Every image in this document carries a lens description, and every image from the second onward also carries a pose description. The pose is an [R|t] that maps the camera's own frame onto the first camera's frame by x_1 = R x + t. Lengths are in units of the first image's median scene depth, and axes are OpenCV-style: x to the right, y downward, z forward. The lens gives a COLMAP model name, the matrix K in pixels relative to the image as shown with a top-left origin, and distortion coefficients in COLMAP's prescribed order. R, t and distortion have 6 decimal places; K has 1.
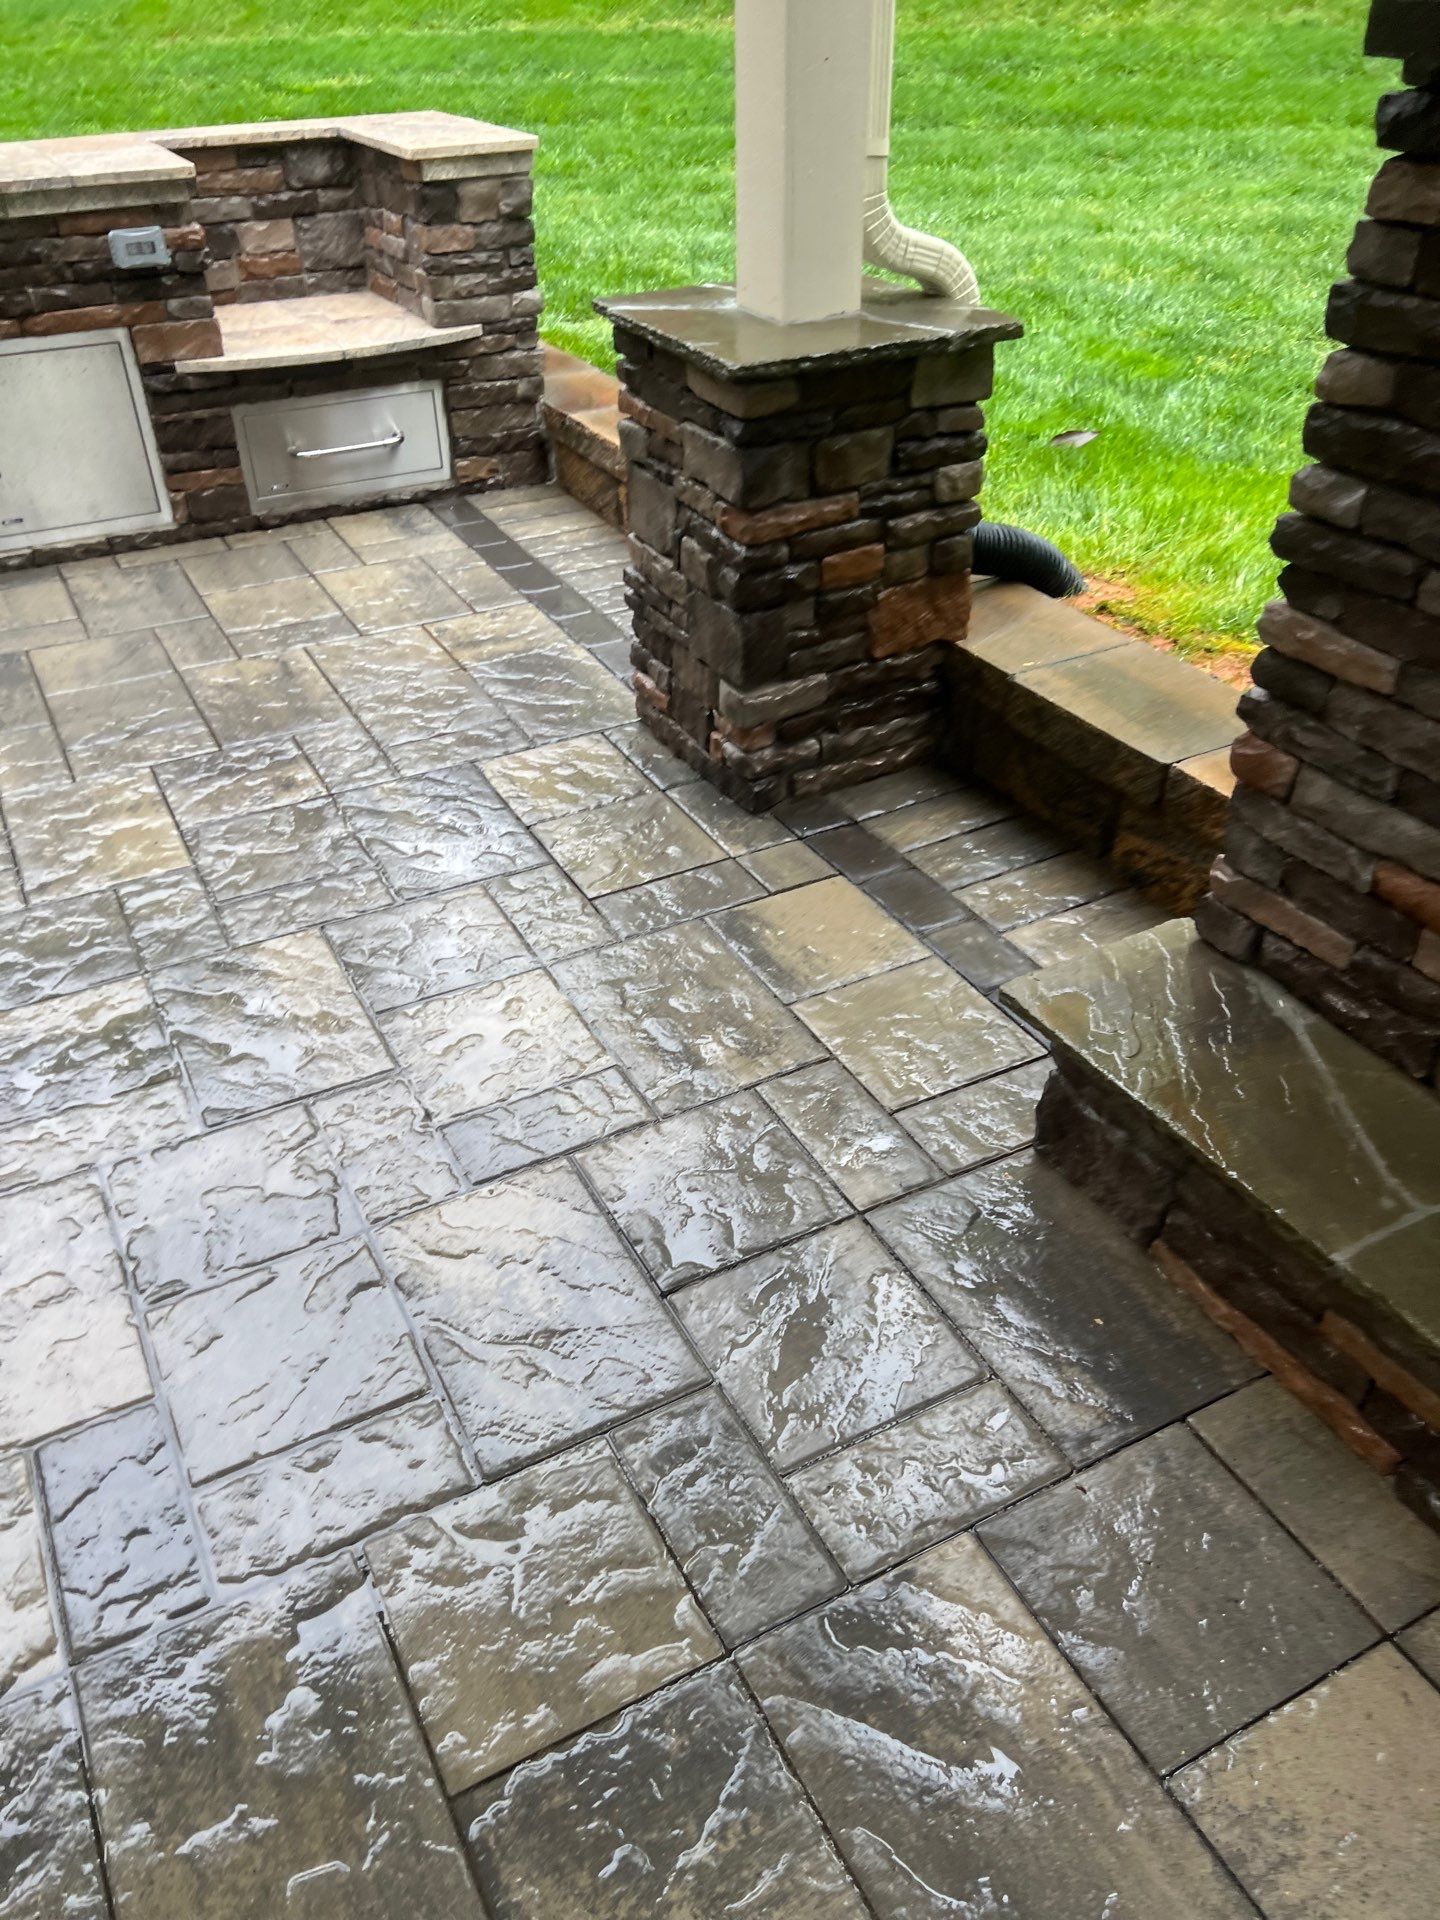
lens RADIAL K [[1419.1, 0, 712.8], [0, 1419.1, 956.5], [0, 0, 1]] dist [0.044995, -0.059506]
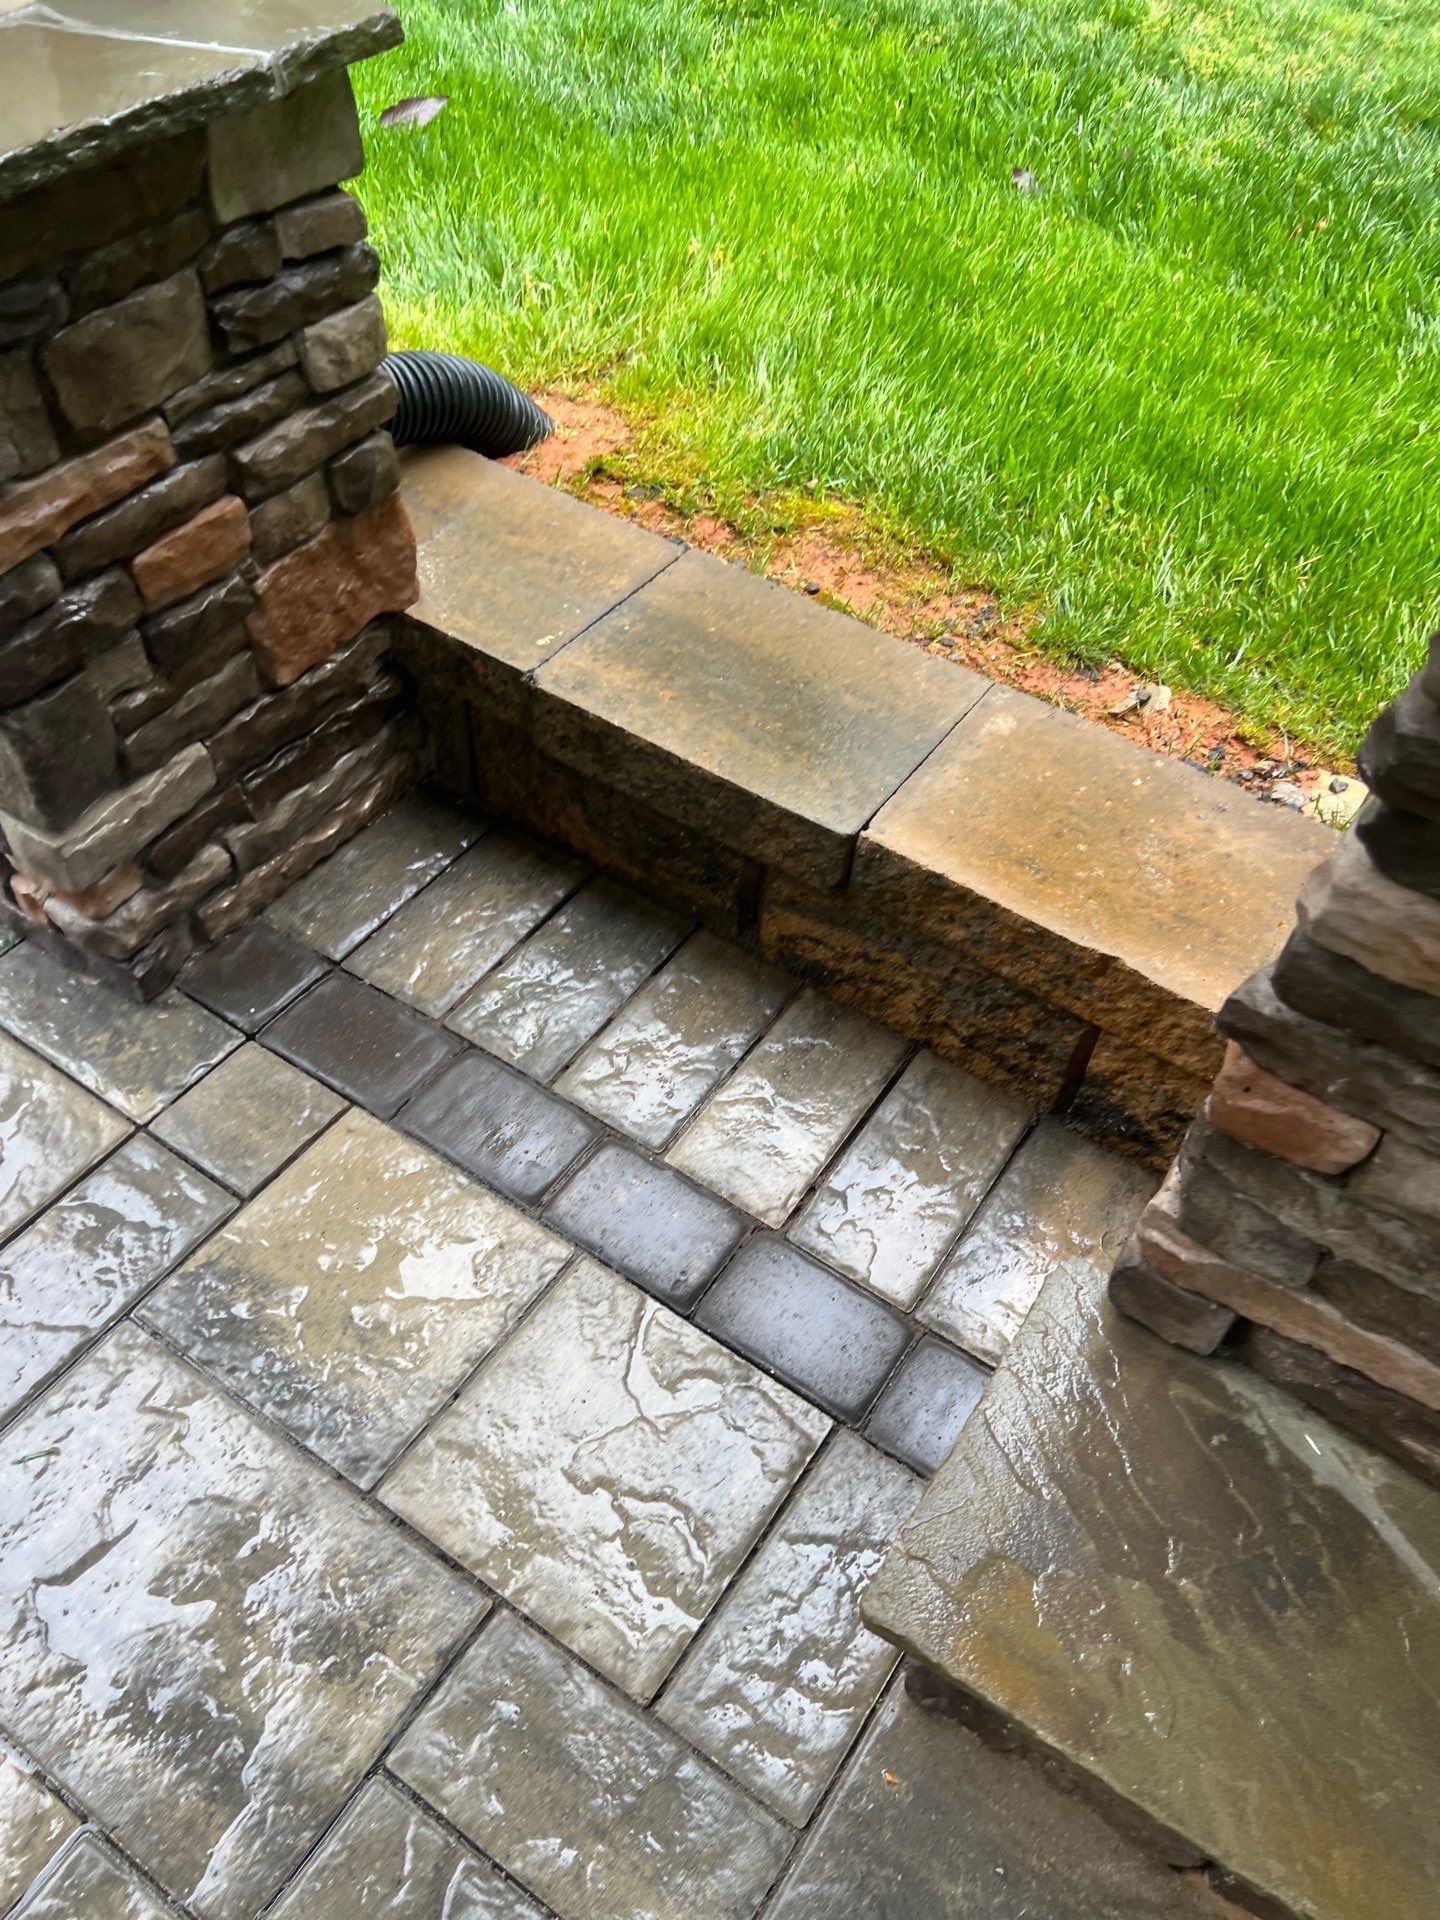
lens RADIAL K [[1419.1, 0, 725.2], [0, 1419.1, 970.0], [0, 0, 1]] dist [0.044995, -0.059506]
pose [[0.880103, -0.319610, 0.351095, 0.038166], [0.216447, 0.928266, 0.302446, -0.250218], [-0.422574, -0.190191, 0.886148, 0.436540]]
